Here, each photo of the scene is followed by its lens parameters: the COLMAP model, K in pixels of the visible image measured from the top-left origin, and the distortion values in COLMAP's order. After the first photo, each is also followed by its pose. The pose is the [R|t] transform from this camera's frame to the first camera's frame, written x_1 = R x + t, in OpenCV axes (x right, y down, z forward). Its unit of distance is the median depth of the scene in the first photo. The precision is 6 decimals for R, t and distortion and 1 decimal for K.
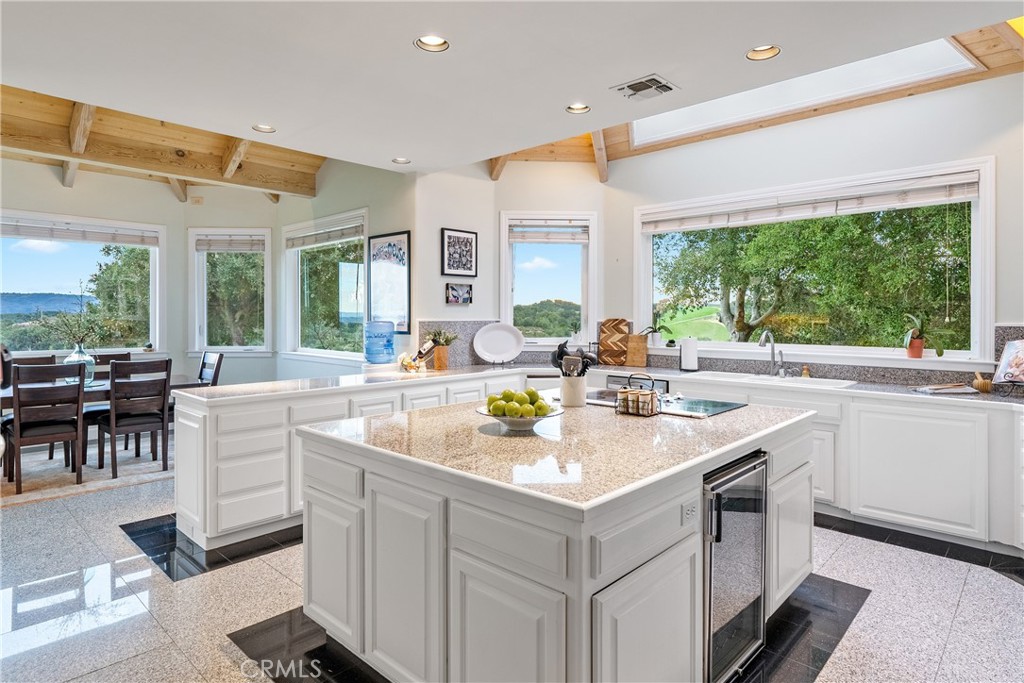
lens RADIAL K [[579.8, 0, 519.3], [0, 579.8, 318.5], [0, 0, 1]] dist [0.000110, -0.000902]
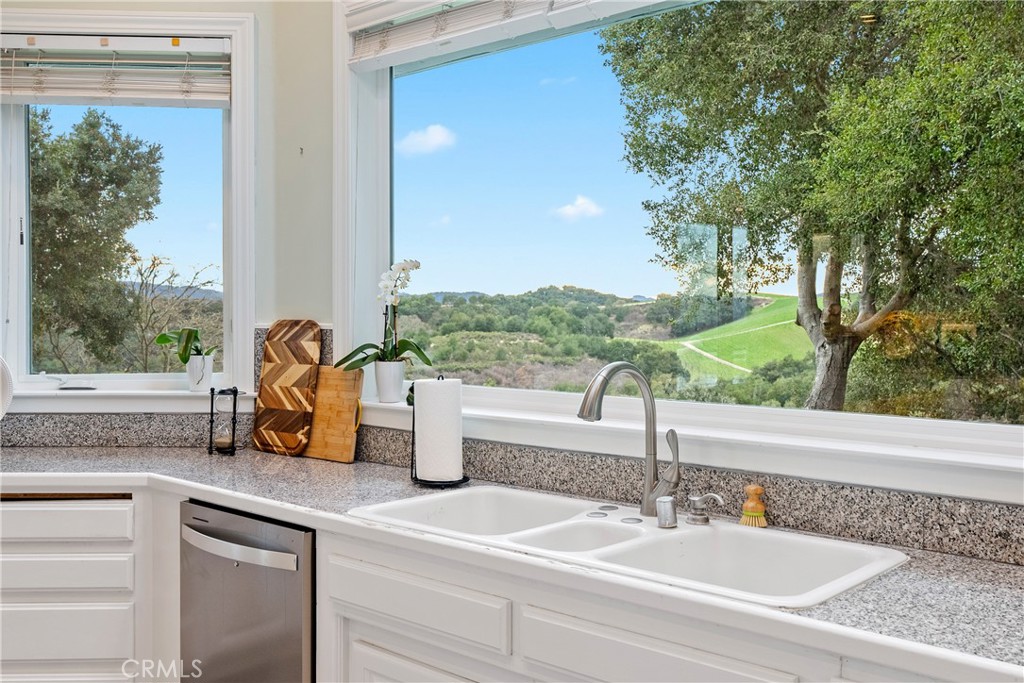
lens RADIAL K [[1008.3, 0, 512.5], [0, 1008.3, 340.1], [0, 0, 1]] dist [-0.003016, 0.000000]
pose [[0.999939, -0.001361, 0.010931, 0.292654], [0.001125, 0.999766, 0.021625, -0.000372], [-0.010958, -0.021611, 0.999706, 0.399732]]
